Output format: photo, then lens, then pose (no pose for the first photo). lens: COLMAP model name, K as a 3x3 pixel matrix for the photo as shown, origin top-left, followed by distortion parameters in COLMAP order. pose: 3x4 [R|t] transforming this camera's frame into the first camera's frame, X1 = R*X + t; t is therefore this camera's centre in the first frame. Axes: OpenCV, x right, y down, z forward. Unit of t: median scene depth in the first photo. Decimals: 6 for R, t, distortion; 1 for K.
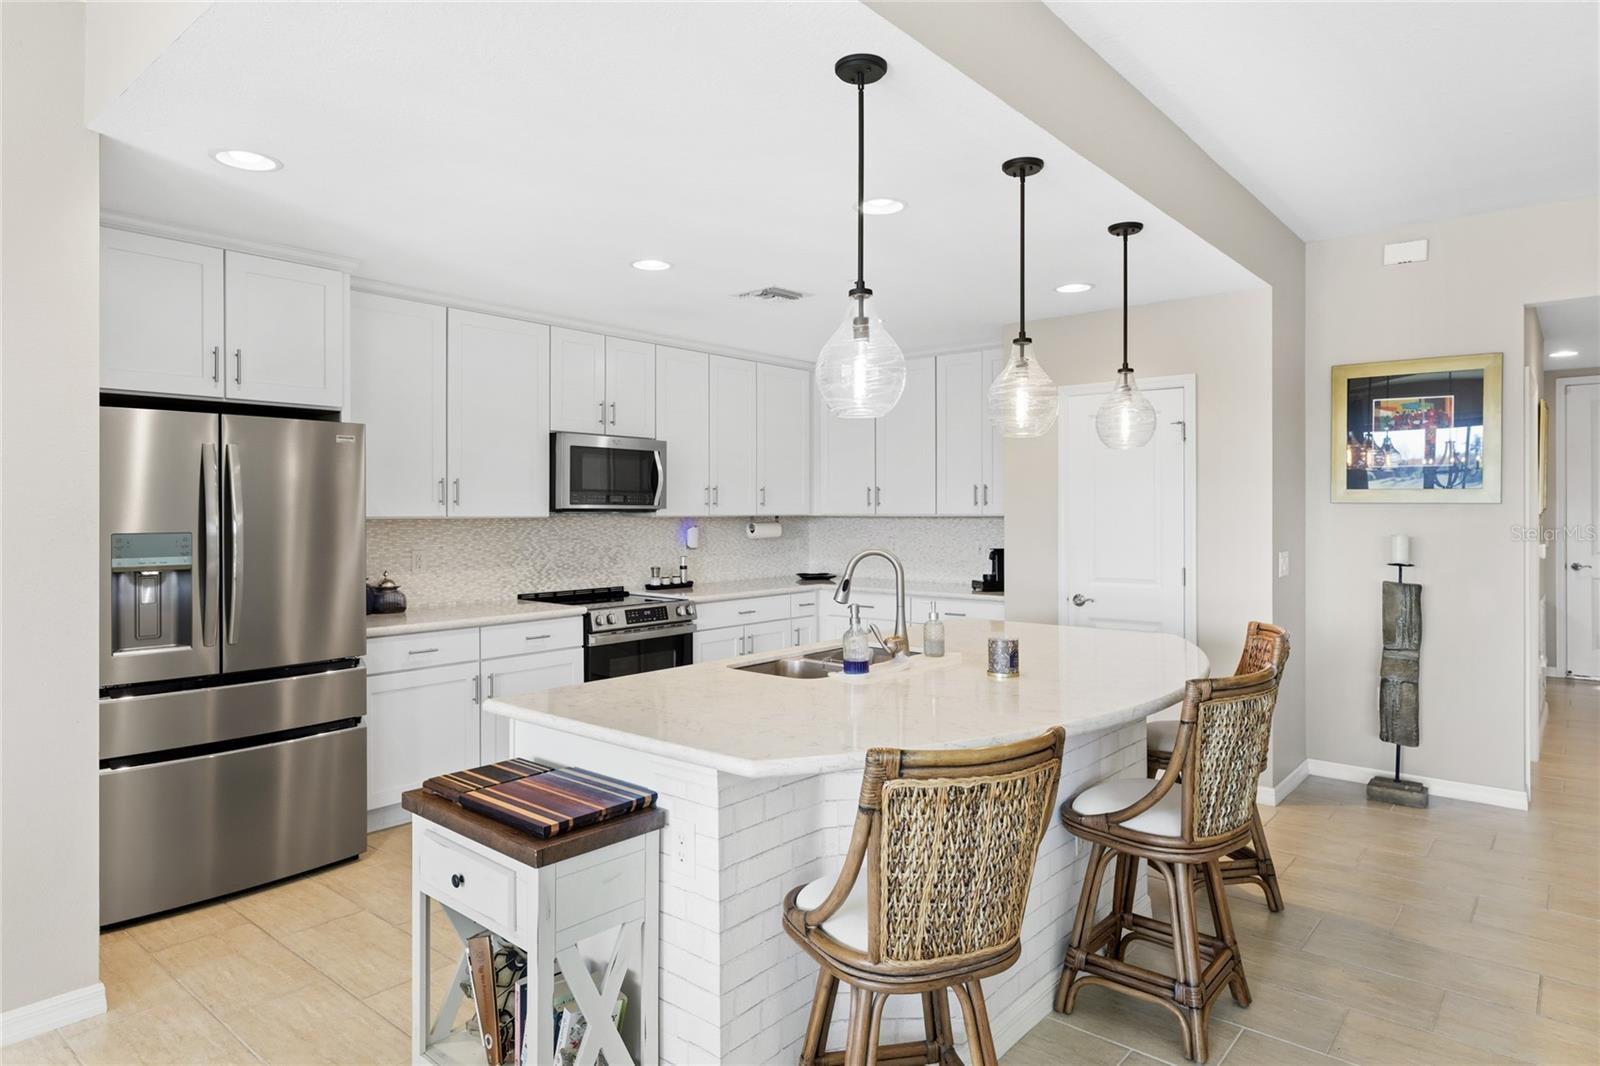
lens RADIAL K [[936.8, 0, 790.9], [0, 936.8, 509.7], [0, 0, 1]] dist [0.001242, 0.000208]
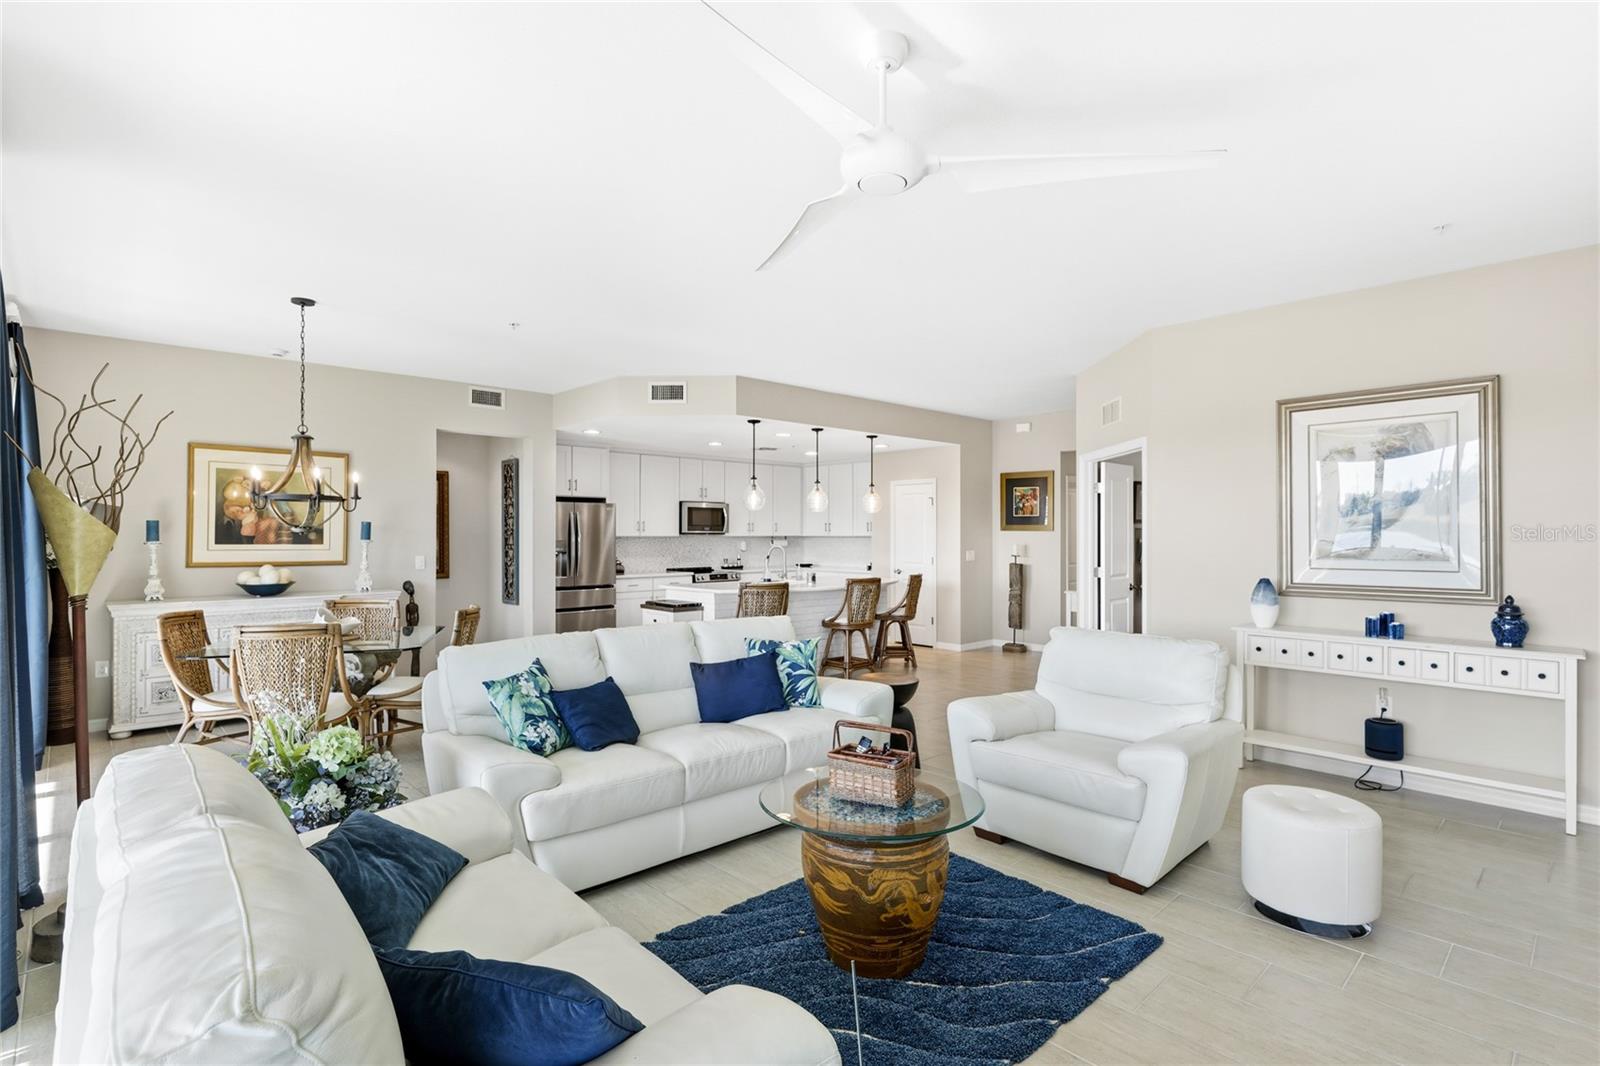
lens RADIAL K [[791.4, 0, 800.0], [0, 791.4, 533.0], [0, 0, 1]] dist [-0.000225, -0.000028]
pose [[0.993875, 0.000060, -0.110512, 0.306948], [-0.000185, 0.999999, -0.001117, 0.001144], [0.110512, 0.001131, 0.993874, -1.101742]]
